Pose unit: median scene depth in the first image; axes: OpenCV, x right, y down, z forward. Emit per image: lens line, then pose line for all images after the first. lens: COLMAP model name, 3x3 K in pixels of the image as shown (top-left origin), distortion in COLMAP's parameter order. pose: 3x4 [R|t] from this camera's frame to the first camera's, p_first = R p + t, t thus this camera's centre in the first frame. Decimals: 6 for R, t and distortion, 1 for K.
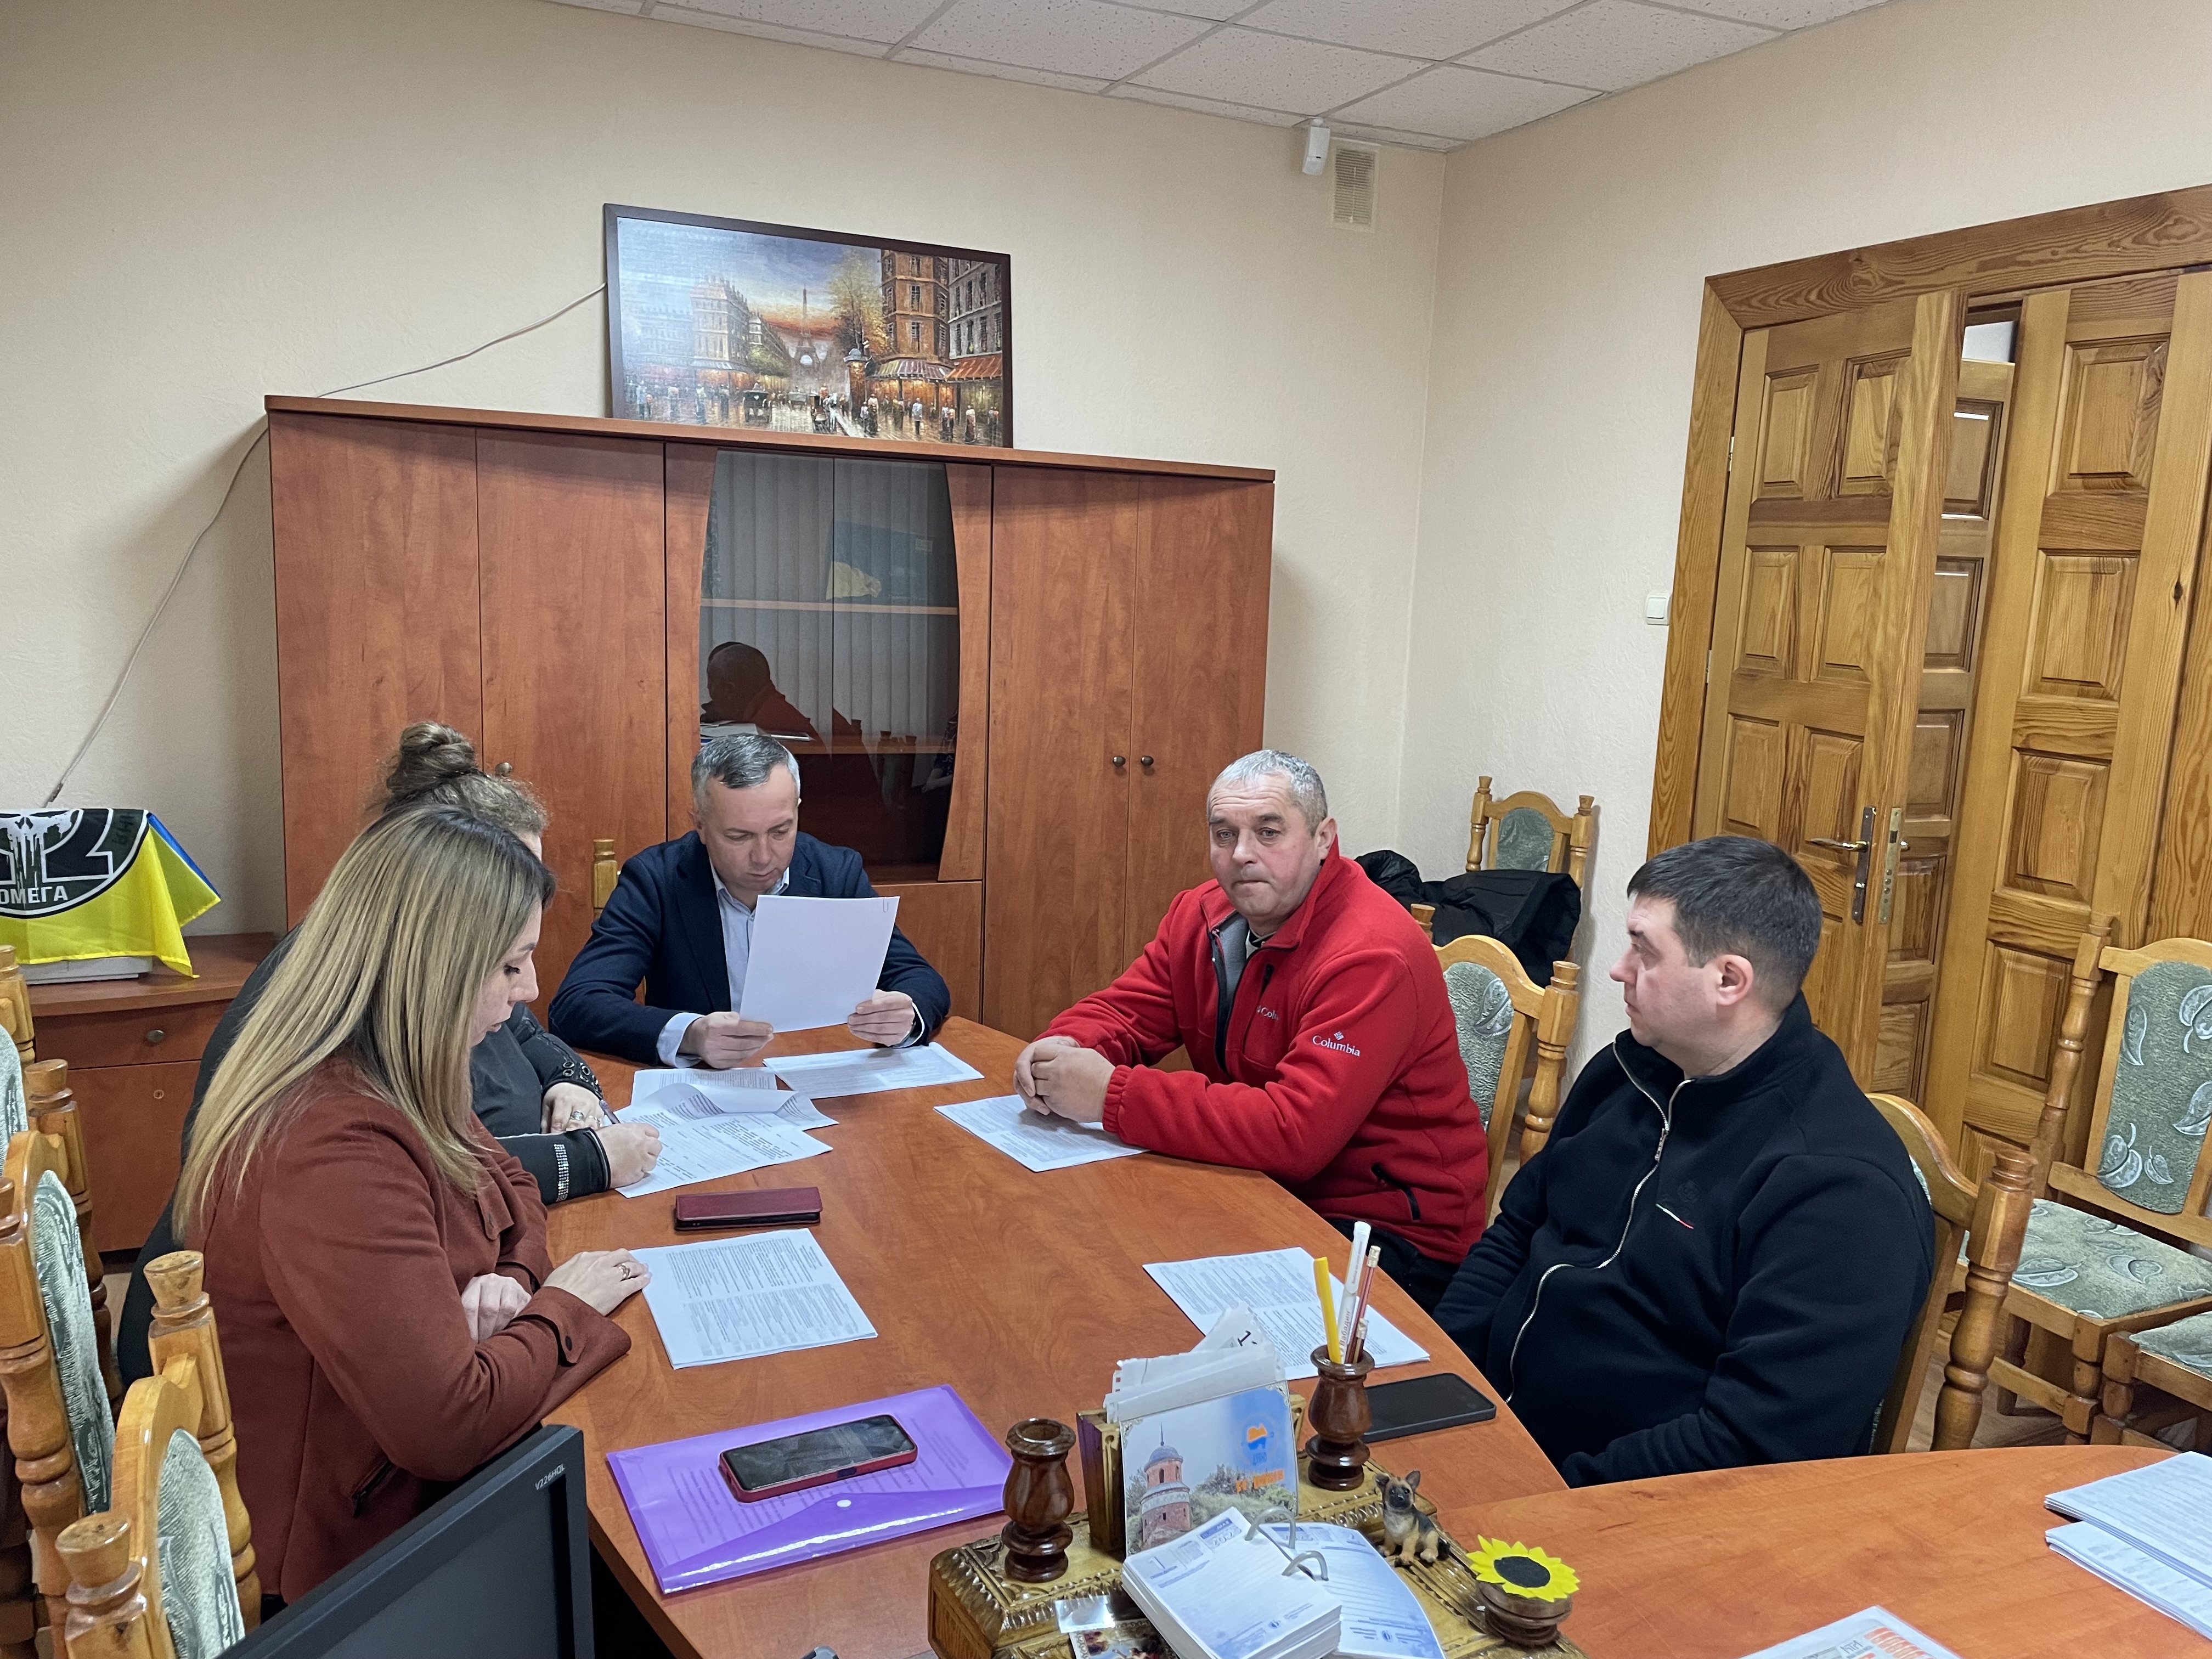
lens RADIAL K [[1681.8, 0, 1100.5], [0, 1681.8, 850.7], [0, 0, 1]] dist [0.051515, -0.000352]
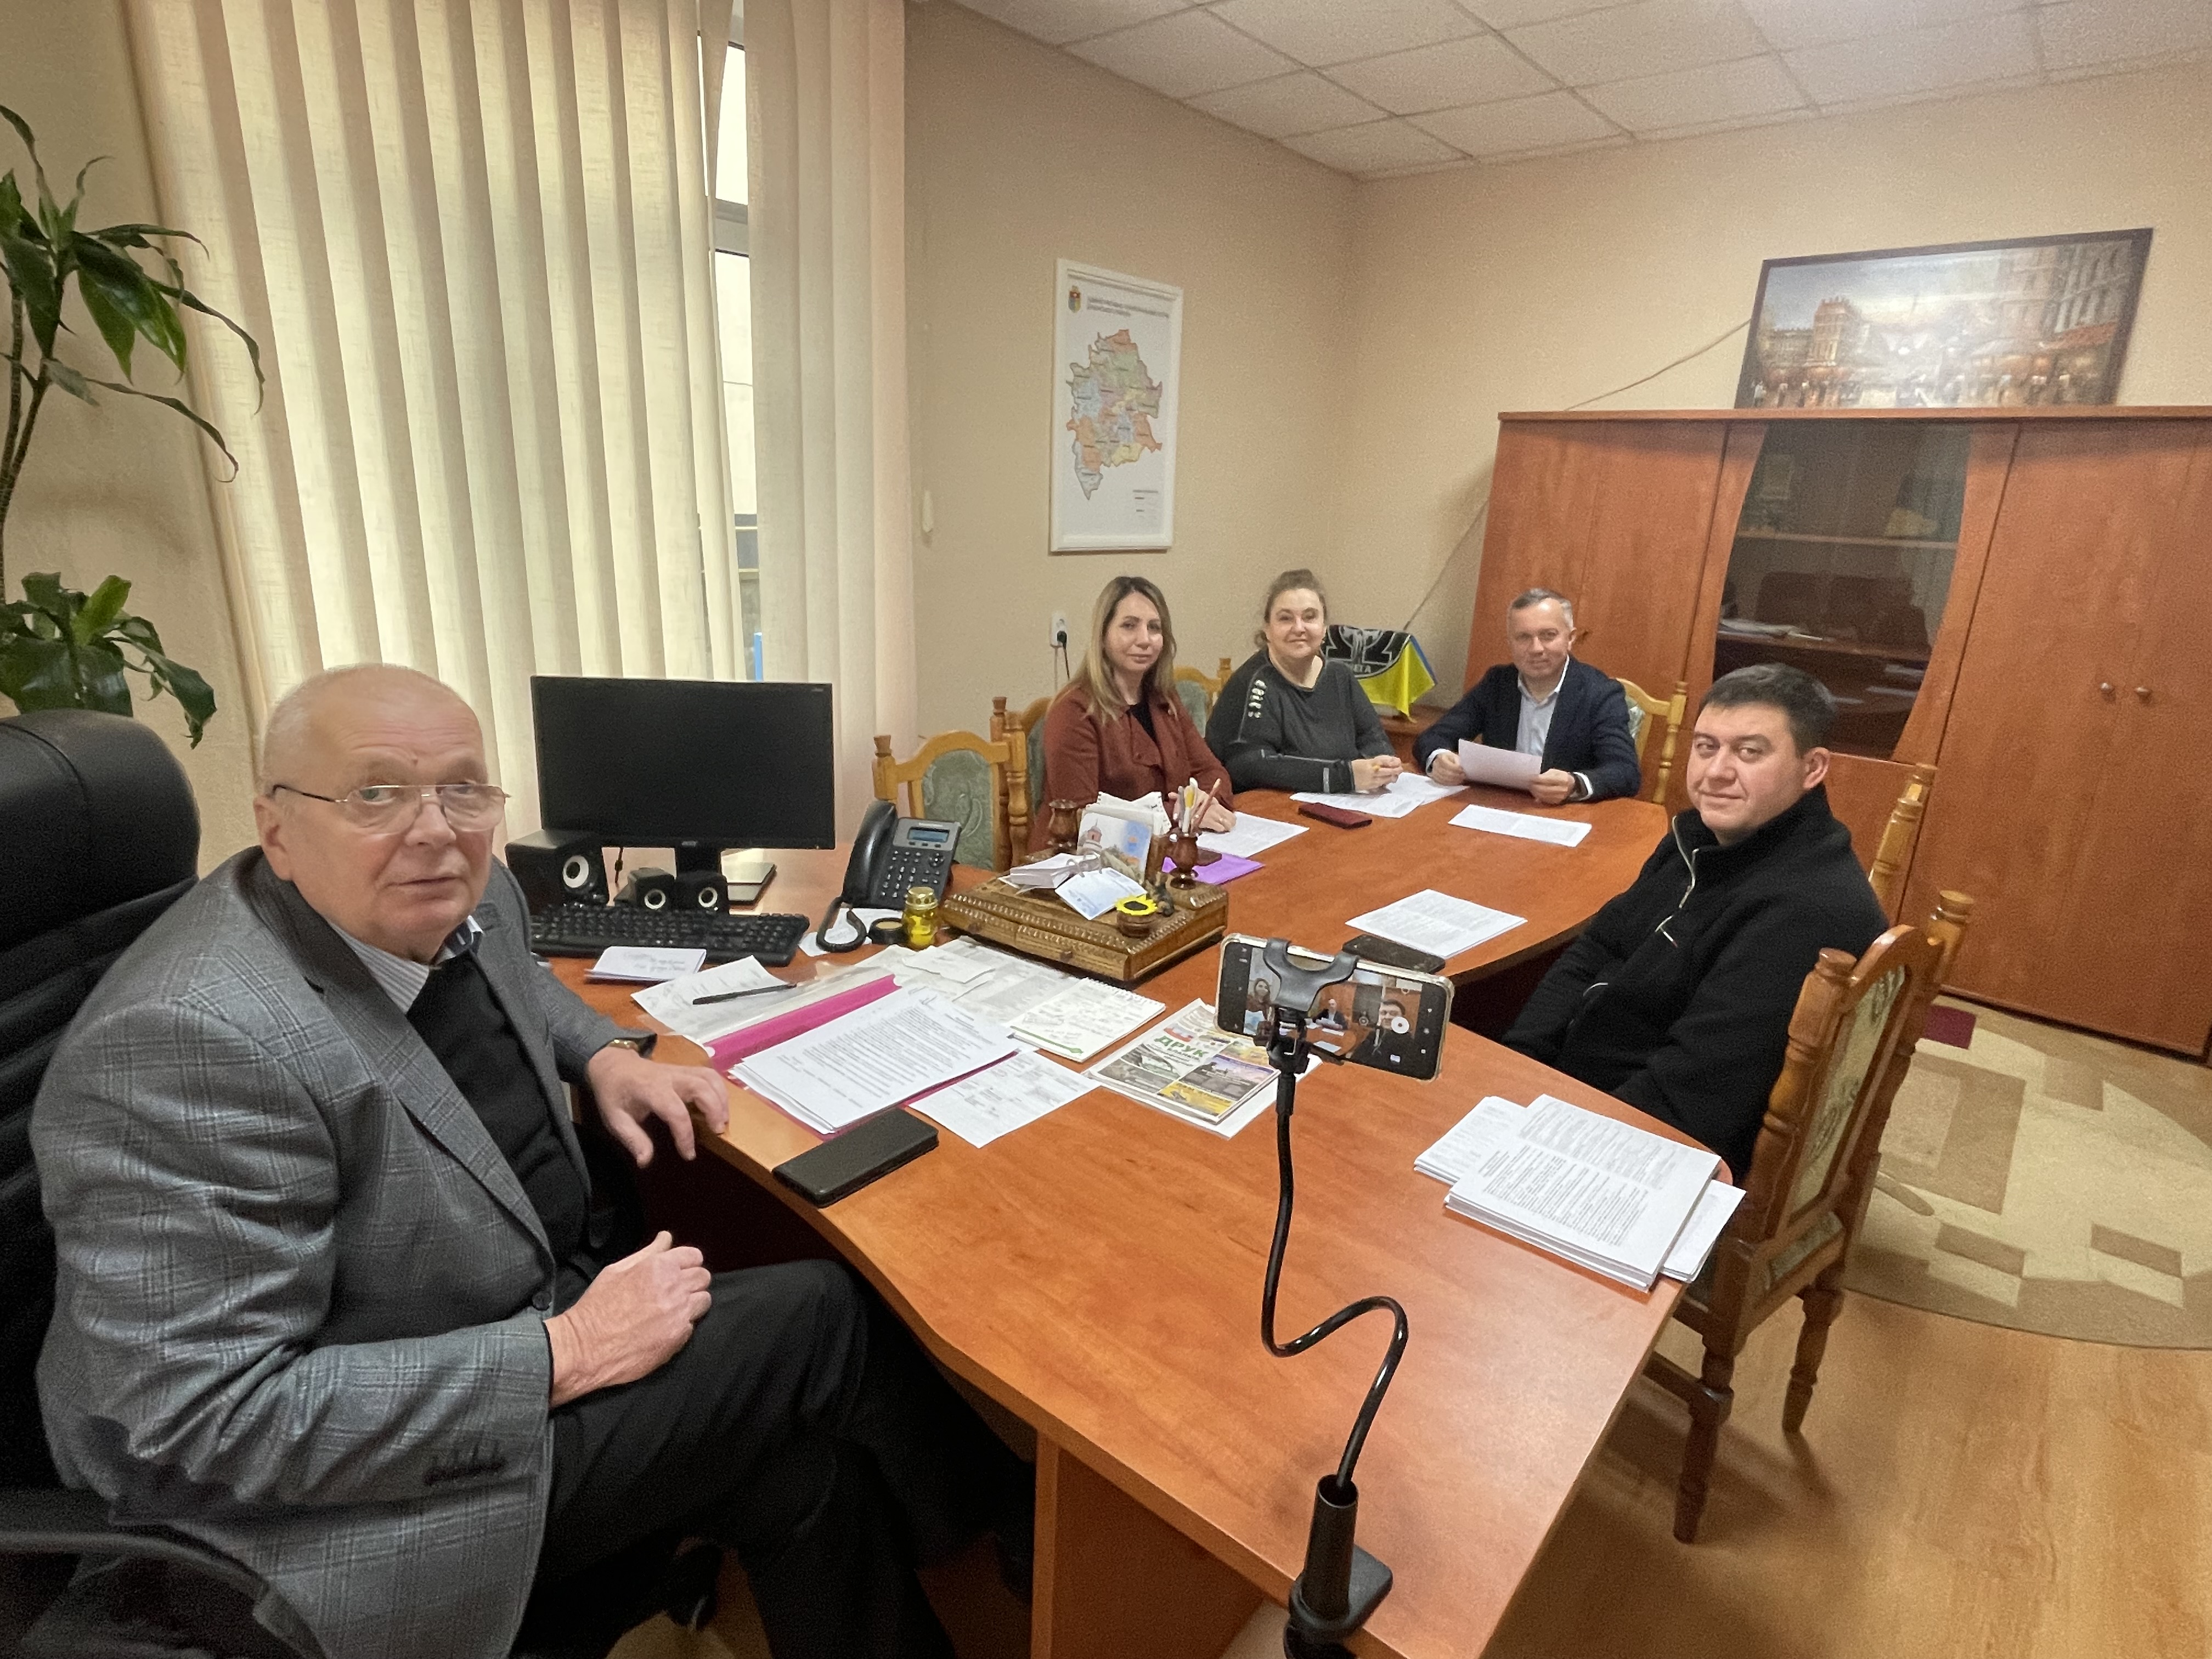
lens RADIAL K [[1164.7, 0, 1098.6], [0, 1164.7, 823.4], [0, 0, 1]] dist [-0.001633, 0.001145]
pose [[0.409309, 0.228433, -0.883337, 0.445745], [-0.180189, 0.969322, 0.167175, 0.023597], [0.894426, 0.090741, 0.437914, 0.088962]]
